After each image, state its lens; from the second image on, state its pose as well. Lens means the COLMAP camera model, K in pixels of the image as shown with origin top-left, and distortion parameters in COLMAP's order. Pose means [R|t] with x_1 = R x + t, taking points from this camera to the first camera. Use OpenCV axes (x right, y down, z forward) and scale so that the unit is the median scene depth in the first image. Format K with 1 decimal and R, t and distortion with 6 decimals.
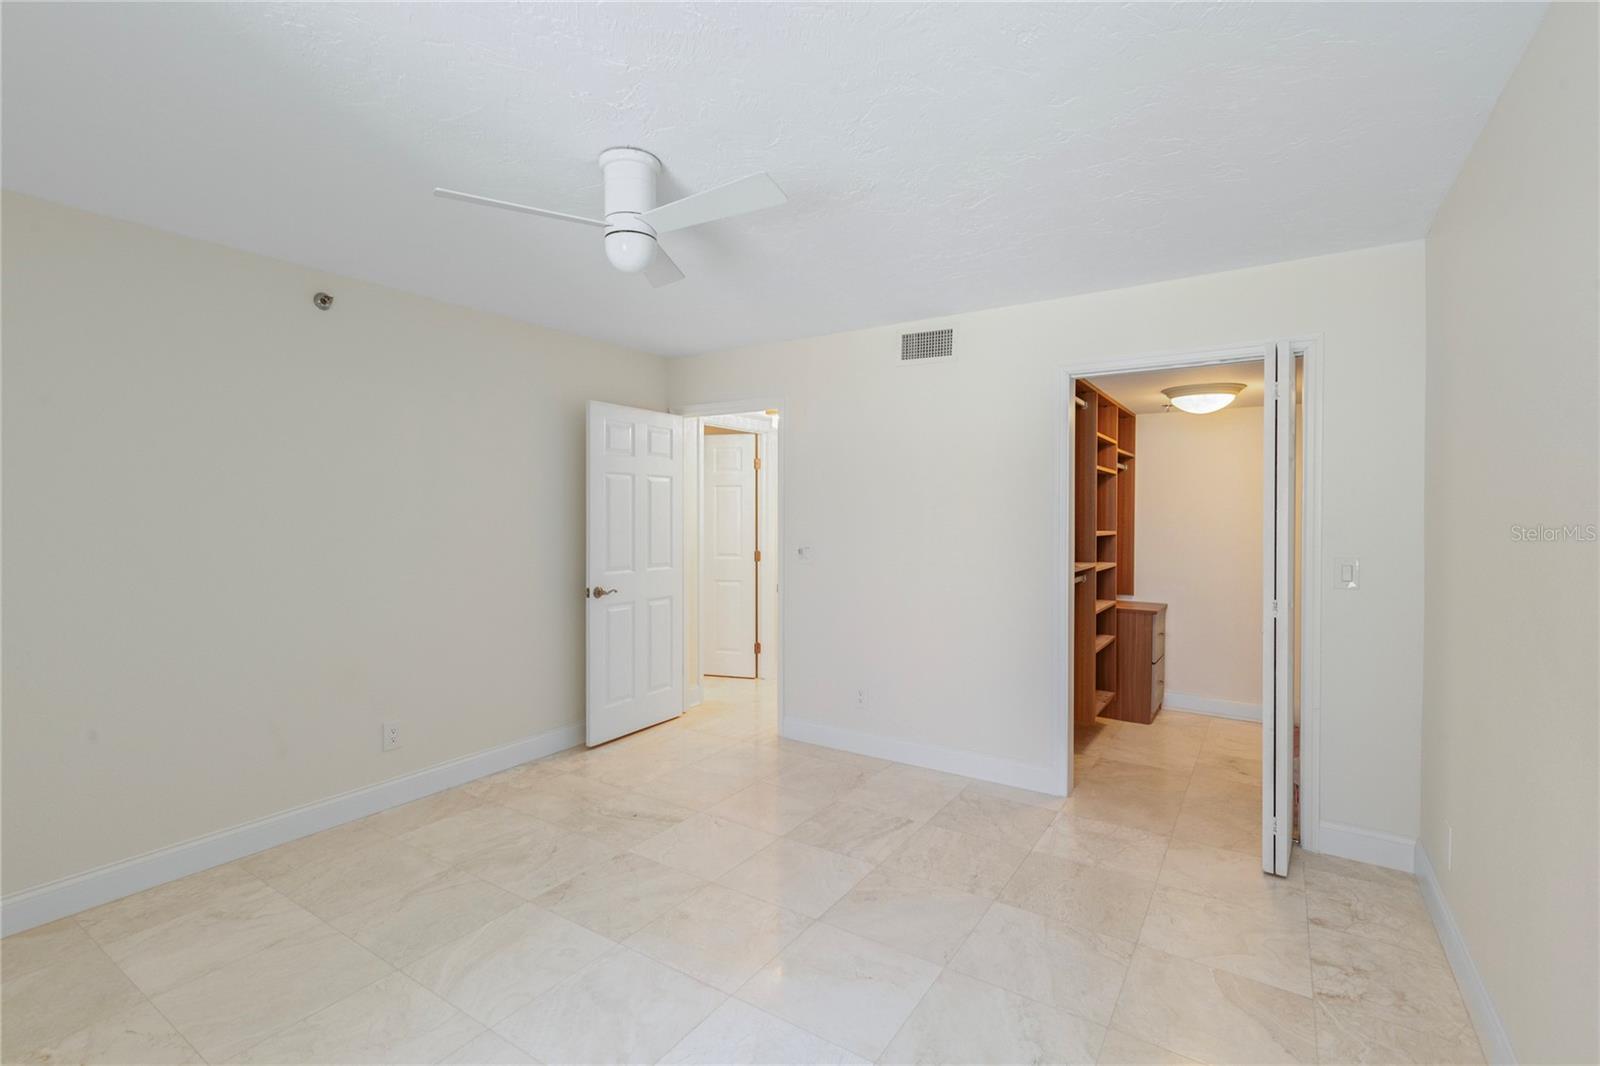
lens RADIAL K [[717.8, 0, 797.9], [0, 717.8, 532.7], [0, 0, 1]] dist [0.002575, -0.000163]
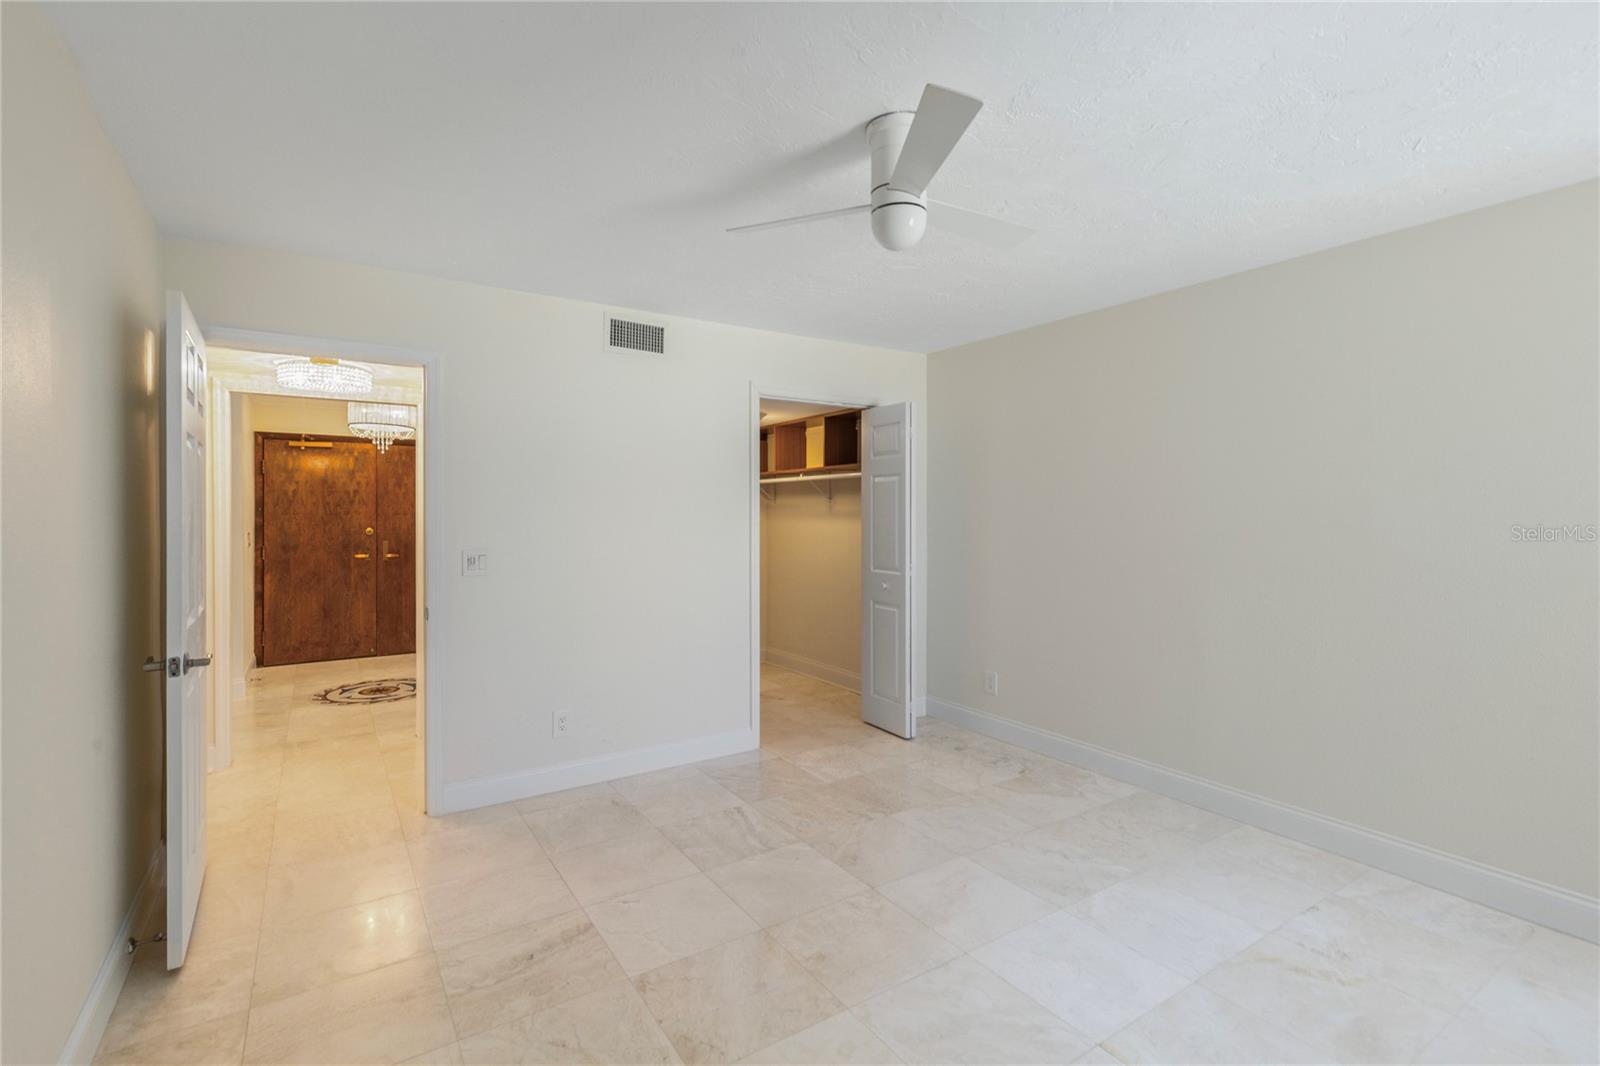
lens RADIAL K [[728.9, 0, 798.8], [0, 728.9, 513.5], [0, 0, 1]] dist [0.004297, 0.000206]
pose [[0.393092, -0.006252, 0.919478, -0.828930], [0.022265, 0.999748, -0.002721, -0.018659], [-0.919229, 0.021542, 0.393133, 0.534125]]
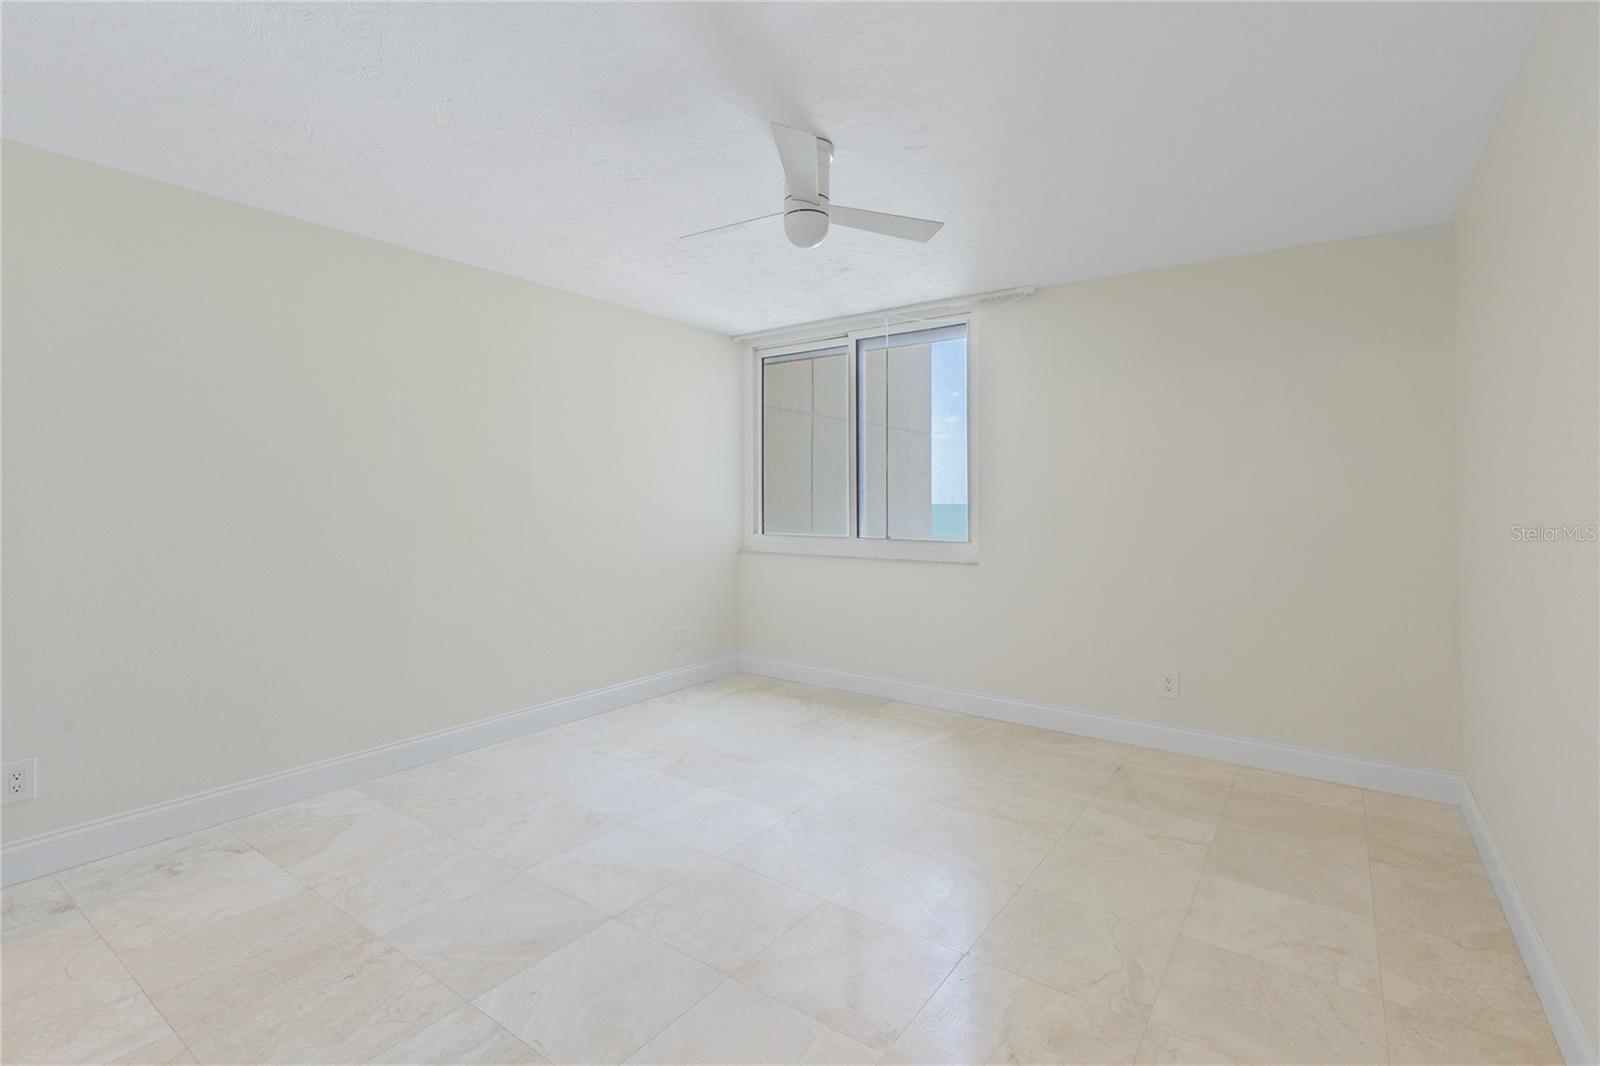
lens RADIAL K [[745.5, 0, 804.9], [0, 745.5, 515.6], [0, 0, 1]] dist [-0.001003, -0.000362]
pose [[-0.999418, -0.004630, 0.033797, -0.193402], [-0.002951, 0.998767, 0.049566, -0.000590], [-0.033985, 0.049437, -0.998199, 1.528238]]
